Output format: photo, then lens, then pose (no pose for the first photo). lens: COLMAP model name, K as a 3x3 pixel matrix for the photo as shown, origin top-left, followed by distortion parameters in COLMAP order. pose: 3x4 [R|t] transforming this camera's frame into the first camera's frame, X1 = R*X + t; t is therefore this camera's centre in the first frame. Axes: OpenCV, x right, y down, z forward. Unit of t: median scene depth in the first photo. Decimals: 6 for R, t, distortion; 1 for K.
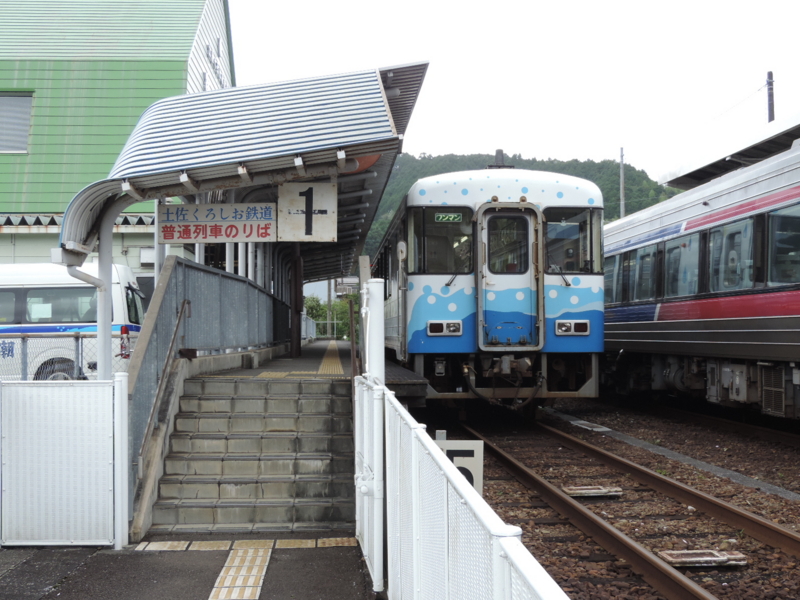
lens RADIAL K [[1096.8, 0, 400.0], [0, 1096.8, 300.0], [0, 0, 1]] dist [-0.007220, -0.010805]
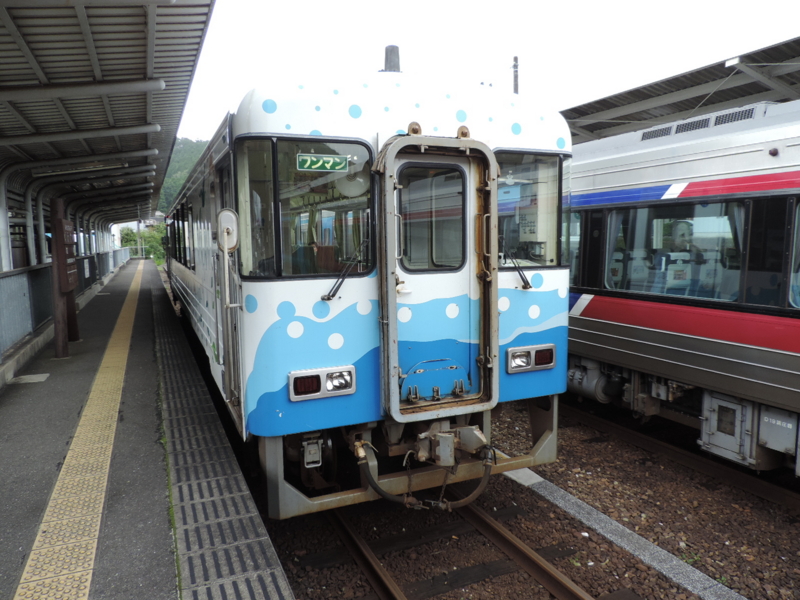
lens RADIAL K [[577.3, 0, 400.0], [0, 577.3, 300.0], [0, 0, 1]] dist [-0.000320, 0.000533]
pose [[0.939235, -0.047426, 0.339984, -0.015198], [0.002318, 0.991264, 0.131871, -0.048033], [-0.343268, -0.123070, 0.931140, 0.737436]]
